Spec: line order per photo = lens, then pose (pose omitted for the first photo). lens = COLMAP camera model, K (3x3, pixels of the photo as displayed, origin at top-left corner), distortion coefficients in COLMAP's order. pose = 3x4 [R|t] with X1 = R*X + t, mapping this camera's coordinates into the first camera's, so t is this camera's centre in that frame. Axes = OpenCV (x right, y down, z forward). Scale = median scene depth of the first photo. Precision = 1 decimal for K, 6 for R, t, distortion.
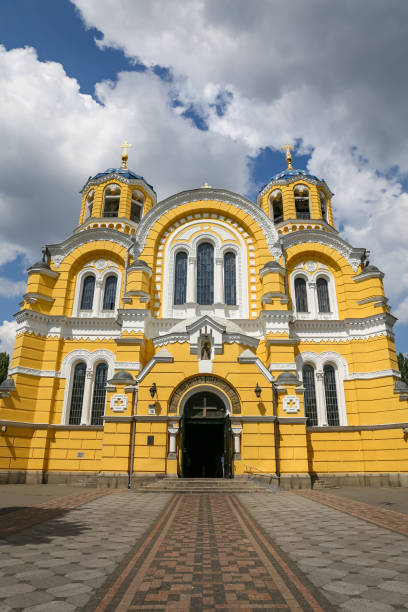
lens RADIAL K [[413.3, 0, 209.5], [0, 413.3, 306.4], [0, 0, 1]] dist [-0.086522, 0.000659]
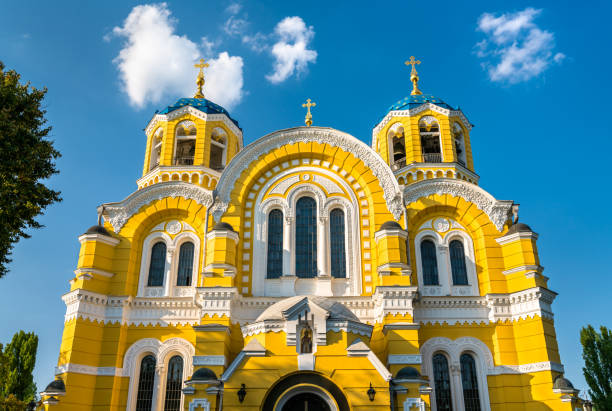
lens RADIAL K [[595.8, 0, 303.8], [0, 595.8, 218.0], [0, 0, 1]] dist [0.013654, -0.001565]
pose [[0.999519, -0.017964, -0.025294, 0.015724], [0.016525, 0.998294, -0.056005, -0.055138], [0.026257, 0.055560, 0.998110, -0.143907]]
